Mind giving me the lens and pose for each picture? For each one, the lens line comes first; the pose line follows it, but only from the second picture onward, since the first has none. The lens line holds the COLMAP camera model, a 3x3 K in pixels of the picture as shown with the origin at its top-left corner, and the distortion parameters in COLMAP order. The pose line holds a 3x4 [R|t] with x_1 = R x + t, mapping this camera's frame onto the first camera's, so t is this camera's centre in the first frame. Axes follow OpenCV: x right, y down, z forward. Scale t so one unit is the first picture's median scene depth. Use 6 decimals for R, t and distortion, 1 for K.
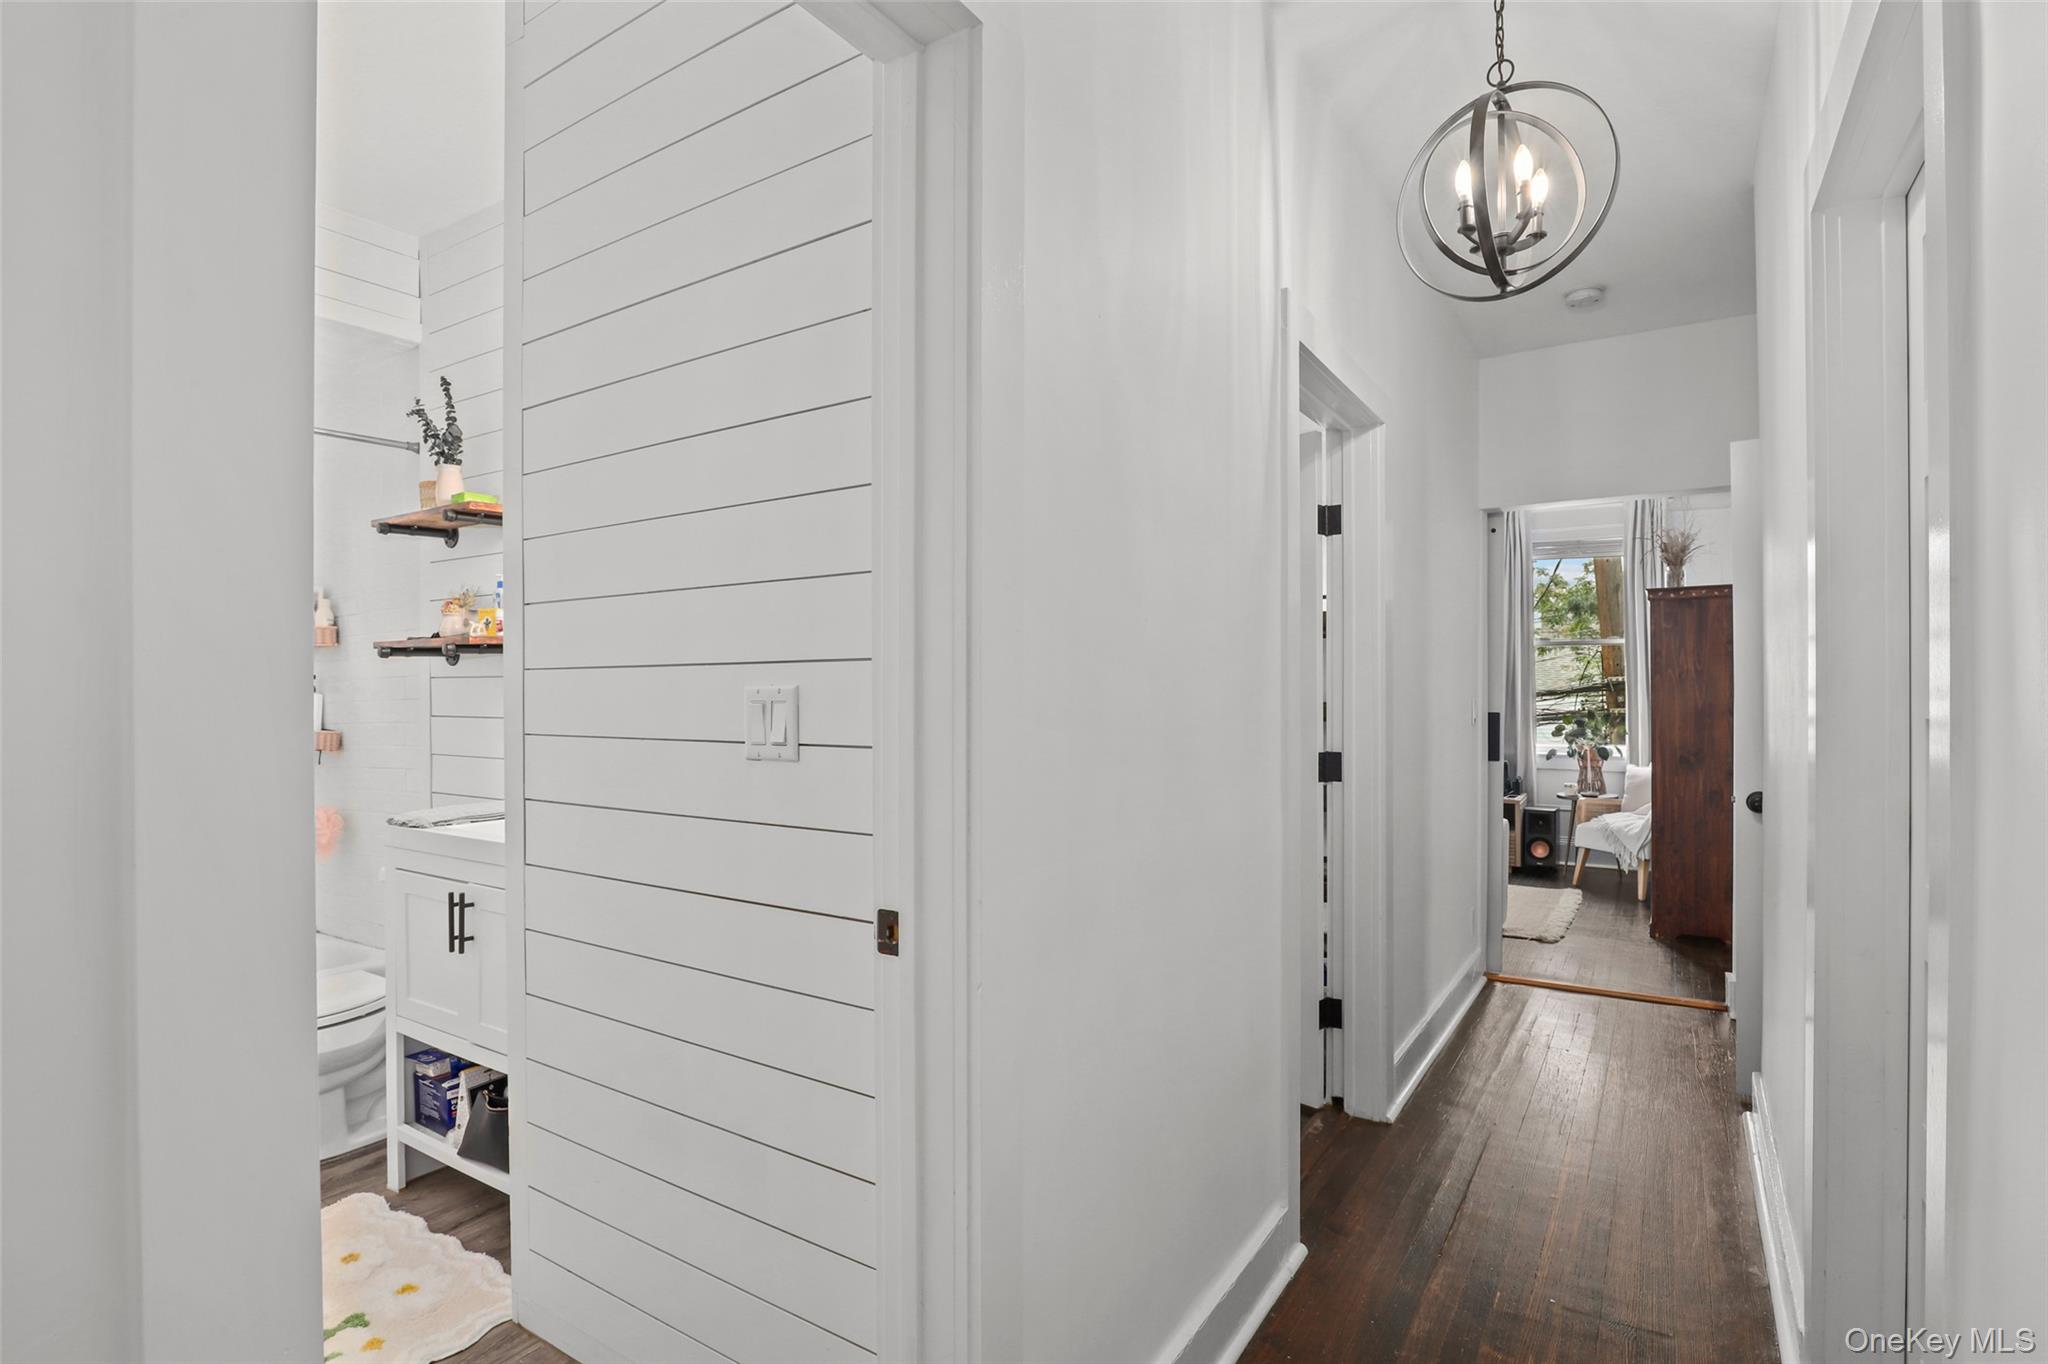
lens RADIAL K [[995.4, 0, 1024.0], [0, 995.4, 686.8], [0, 0, 1]] dist [-0.000734, -0.000042]
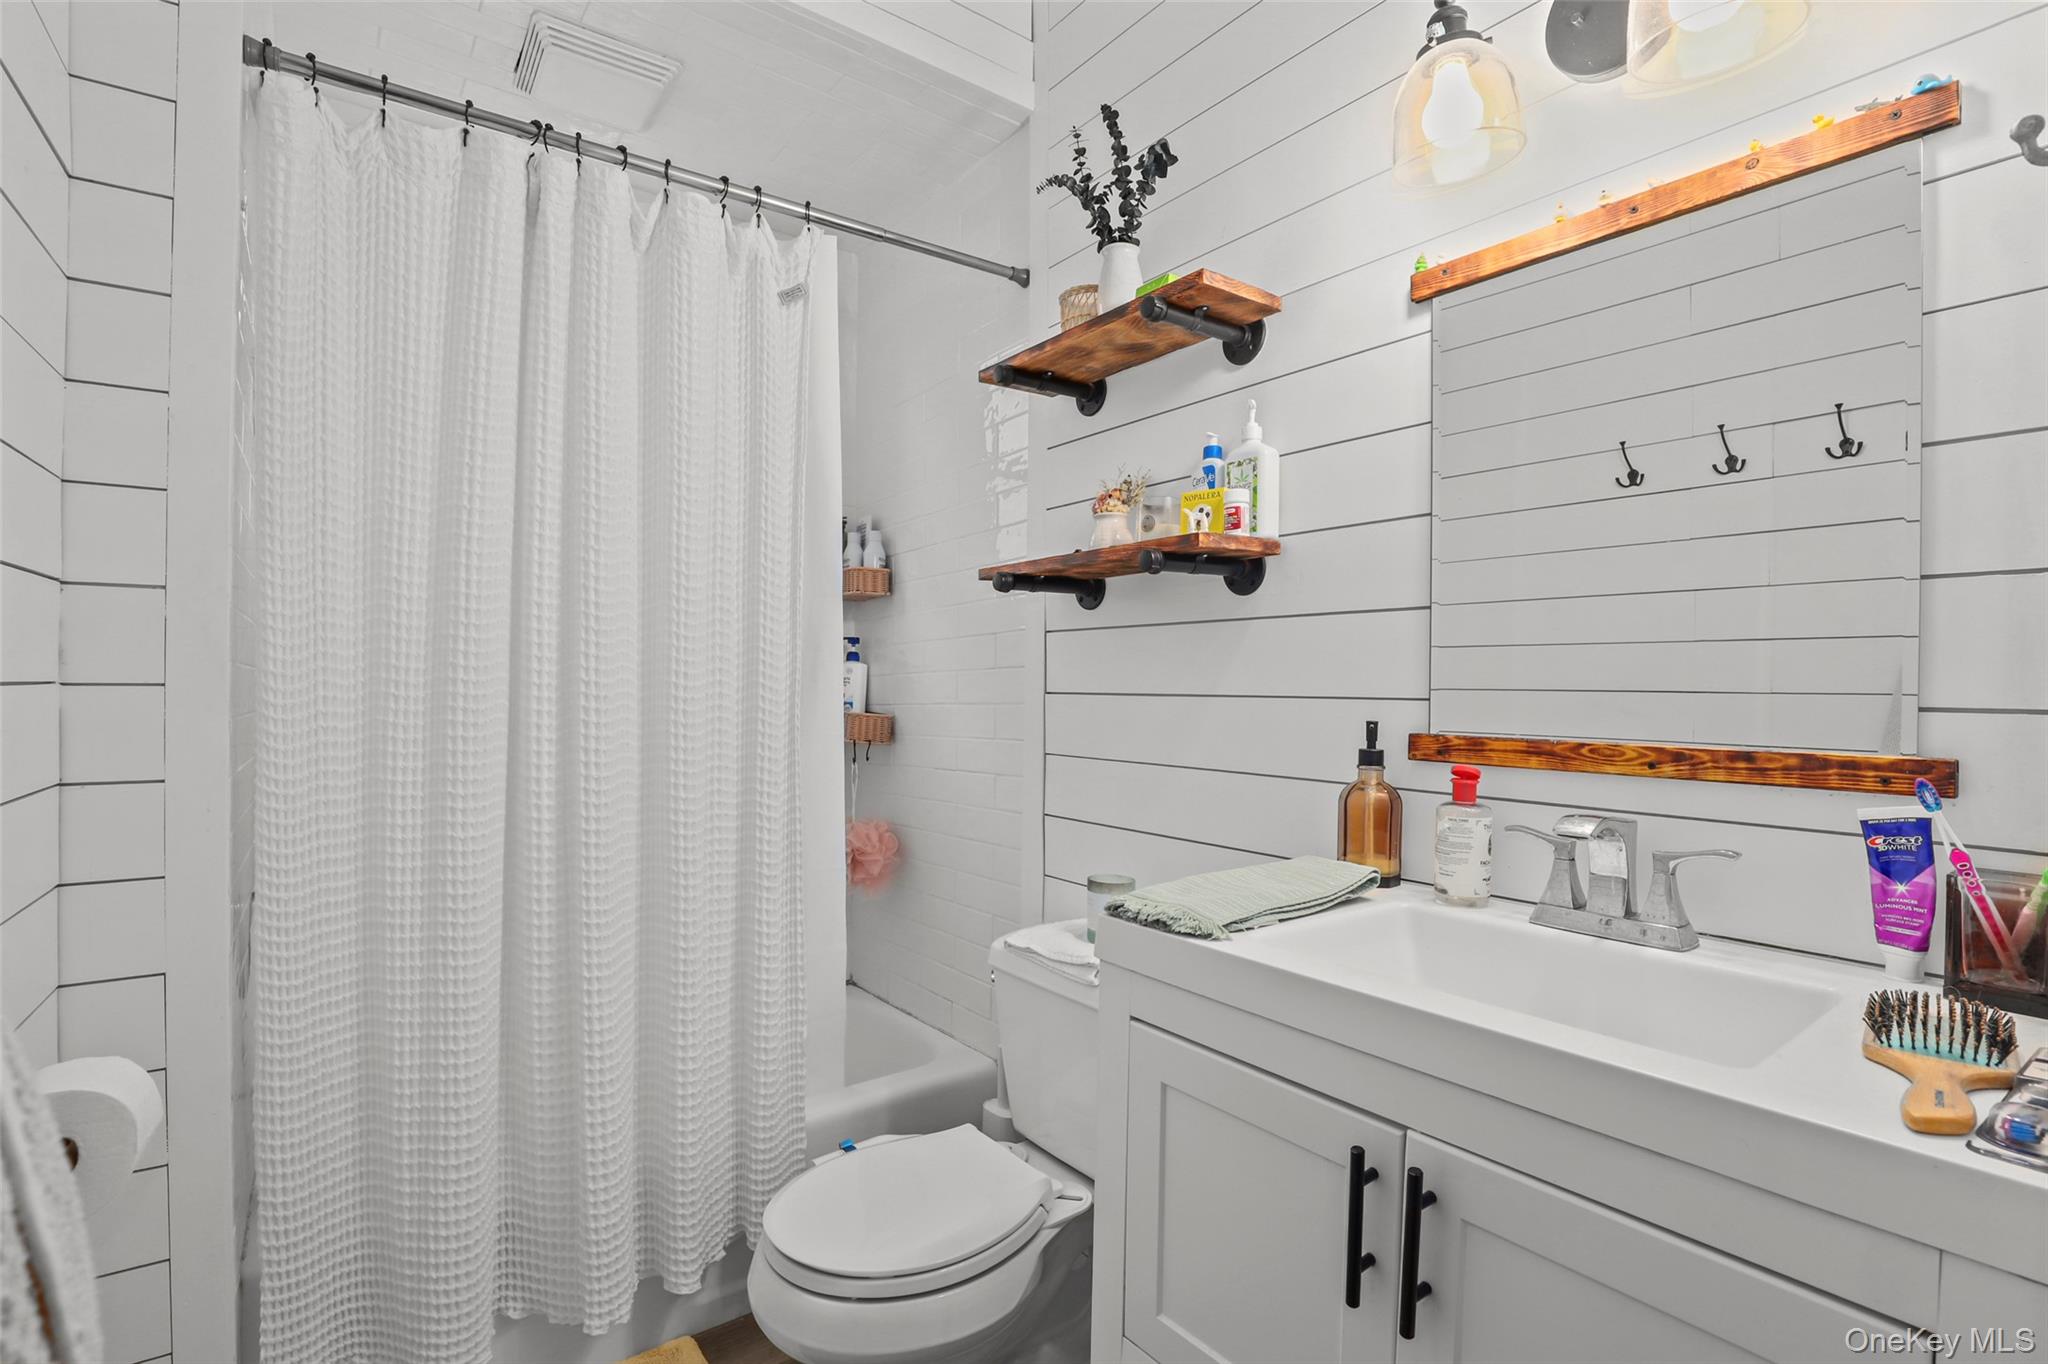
lens RADIAL K [[944.7, 0, 1021.7], [0, 944.7, 683.3], [0, 0, 1]] dist [-0.015589, -0.000149]
pose [[0.939377, 0.008338, -0.342785, -0.441602], [-0.008518, 0.999963, 0.000979, 0.024565], [0.342780, 0.002001, 0.939413, 0.474113]]
